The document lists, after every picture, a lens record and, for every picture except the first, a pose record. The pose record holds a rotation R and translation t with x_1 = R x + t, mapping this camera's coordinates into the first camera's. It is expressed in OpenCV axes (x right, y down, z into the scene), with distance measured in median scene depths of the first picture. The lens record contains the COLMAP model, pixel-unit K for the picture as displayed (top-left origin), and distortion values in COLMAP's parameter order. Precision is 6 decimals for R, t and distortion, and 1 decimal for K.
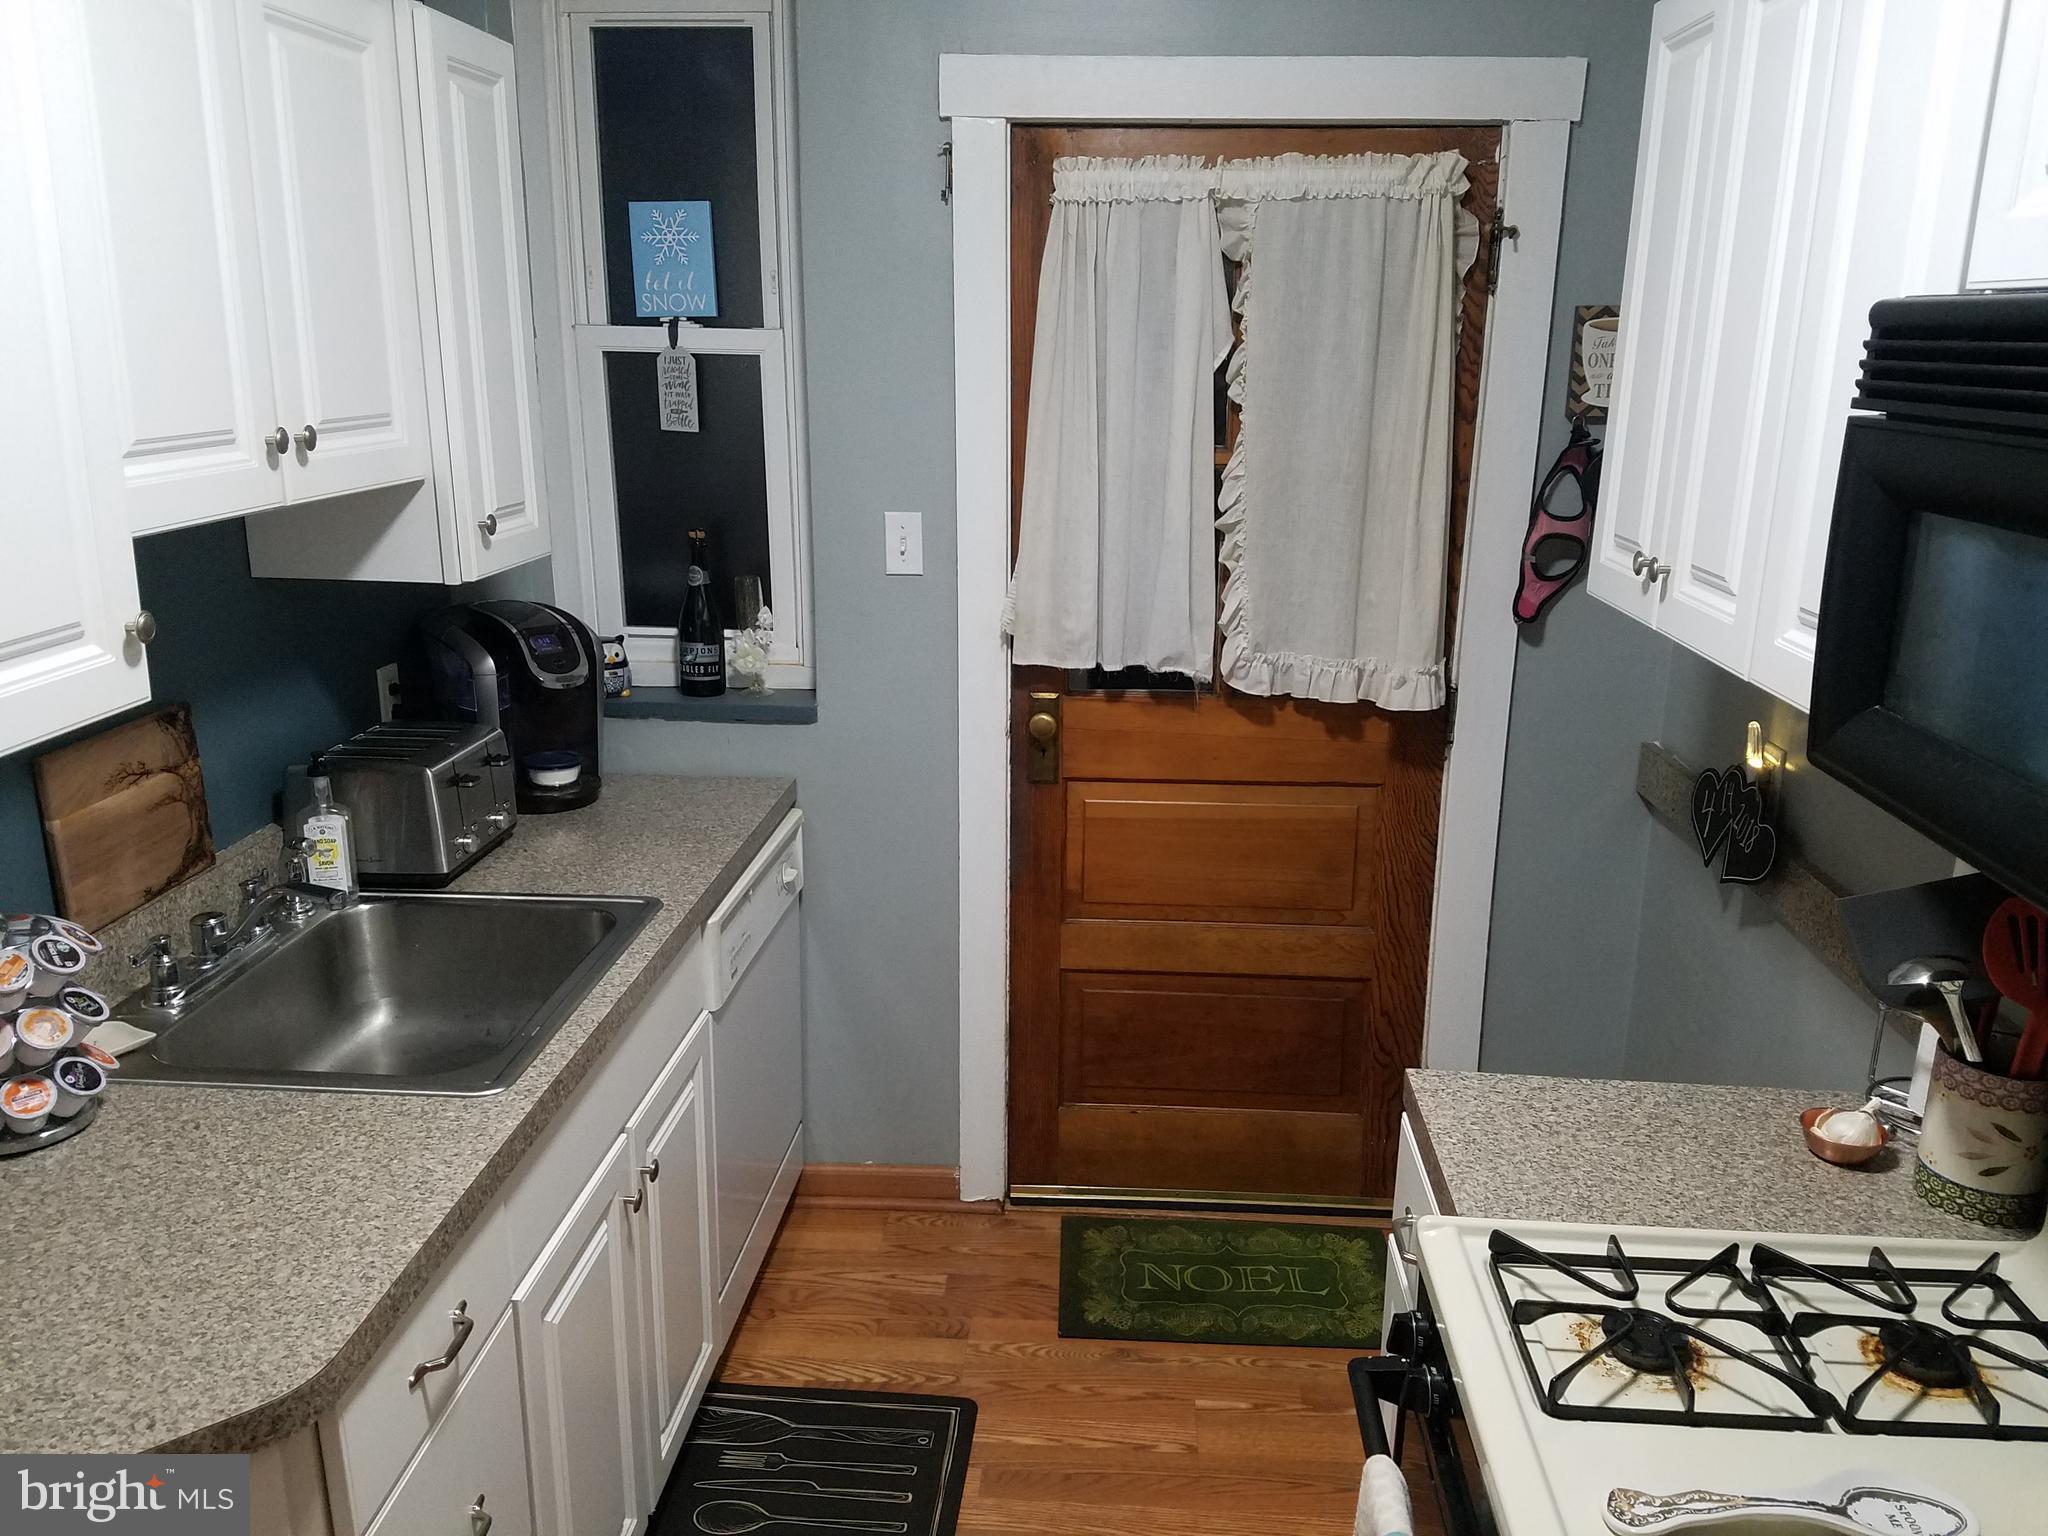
lens RADIAL K [[1596.1, 0, 1022.4], [0, 1596.1, 778.5], [0, 0, 1]] dist [0.259998, -0.526863]
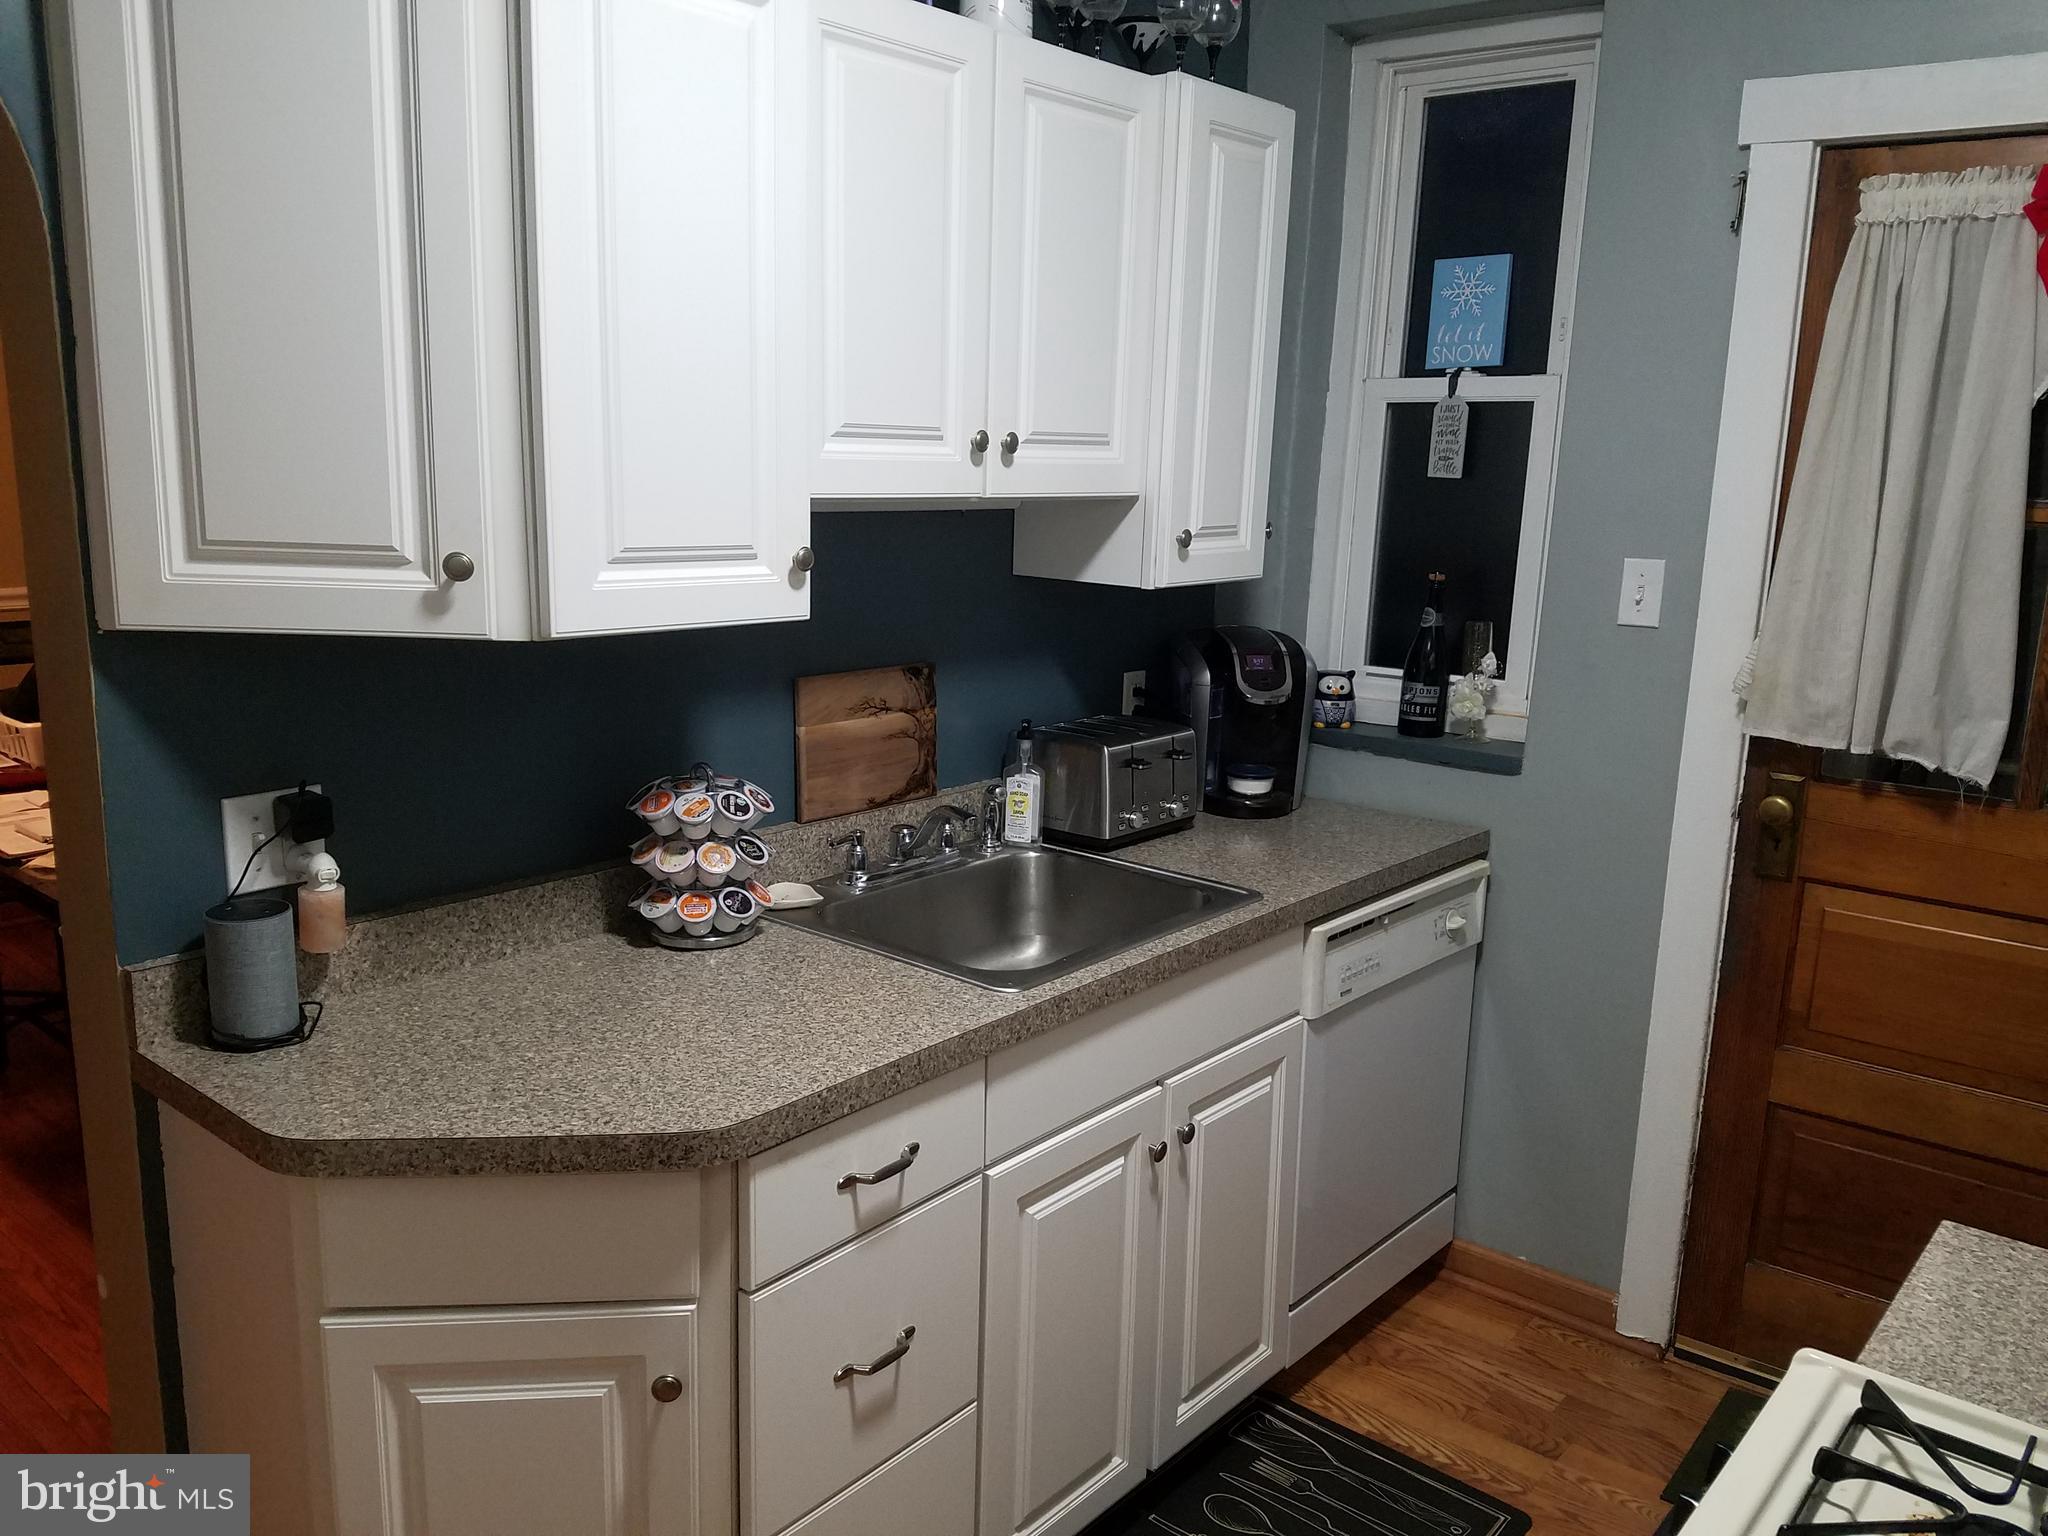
lens RADIAL K [[1574.1, 0, 965.0], [0, 1574.1, 778.5], [0, 0, 1]] dist [0.186890, -0.303011]
pose [[0.794234, 0.138615, -0.591589, 0.191533], [-0.179024, 0.983796, -0.009834, 0.039438], [0.580639, 0.113719, 0.806180, 0.043707]]
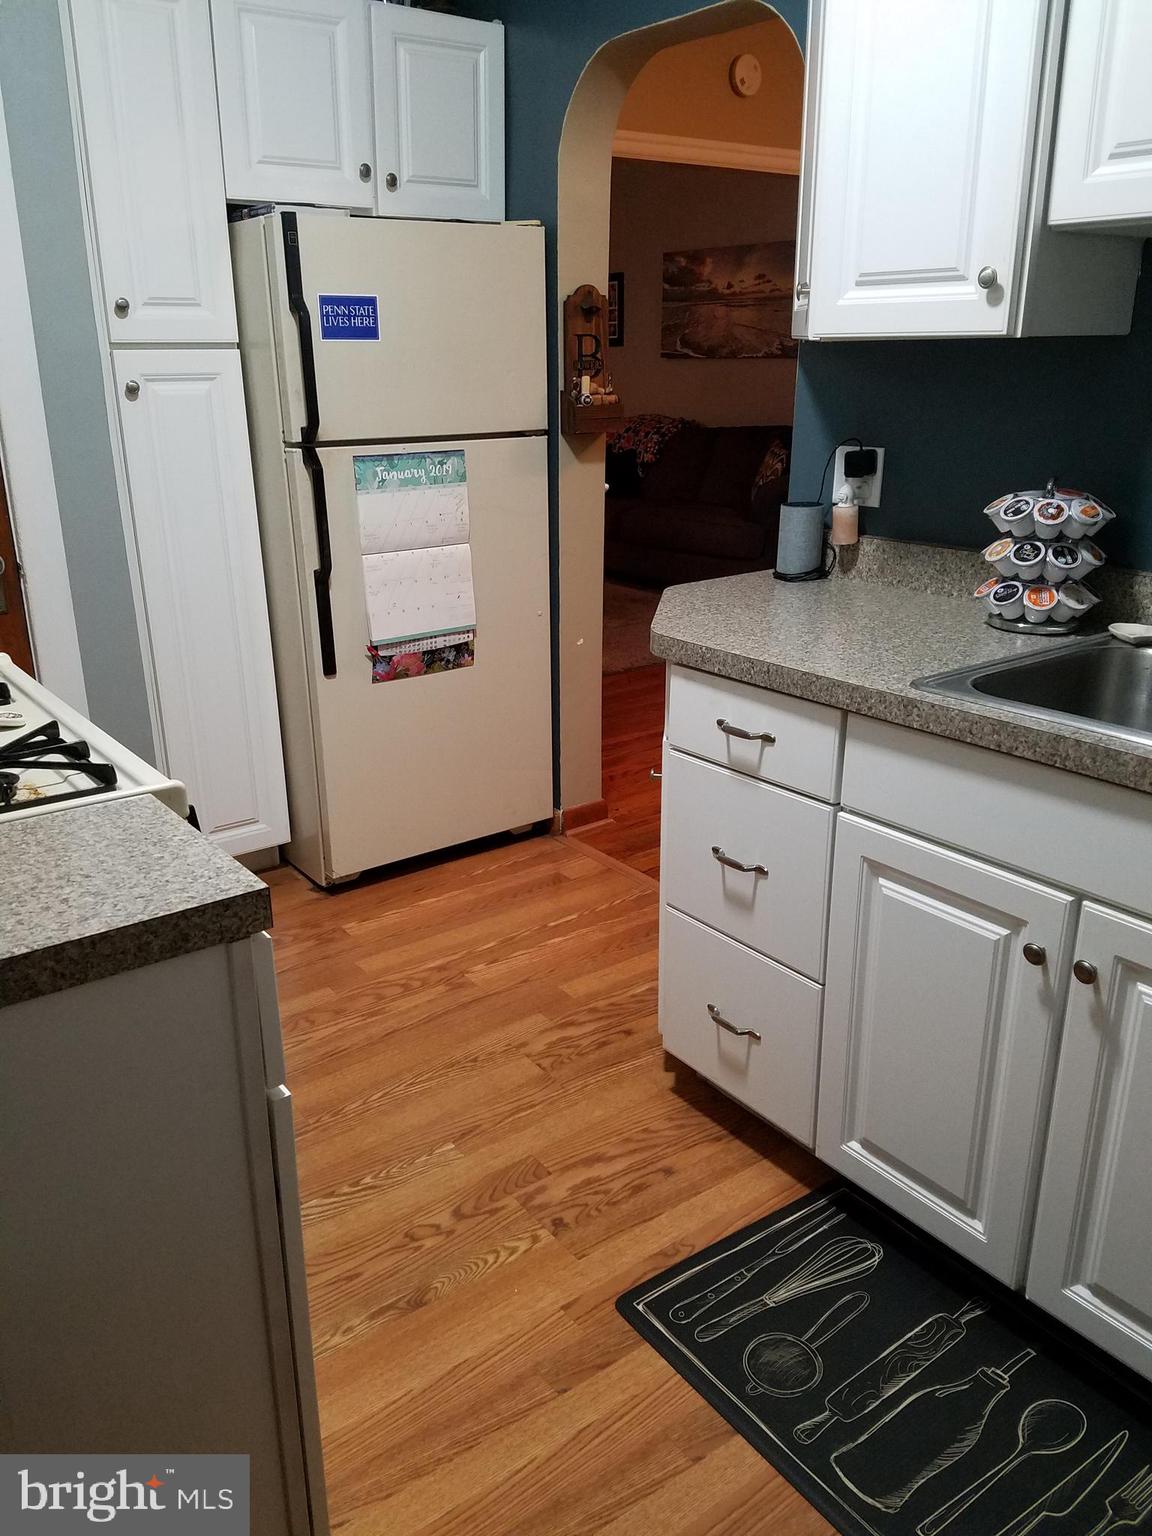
lens RADIAL K [[1197.0, 0, 585.3], [0, 1197.0, 760.8], [0, 0, 1]] dist [0.259998, -0.526863]
pose [[-0.757749, 0.207504, -0.618675, 0.305127], [-0.170841, 0.851940, 0.494987, -0.117554], [0.629786, 0.480771, -0.610106, 0.929849]]
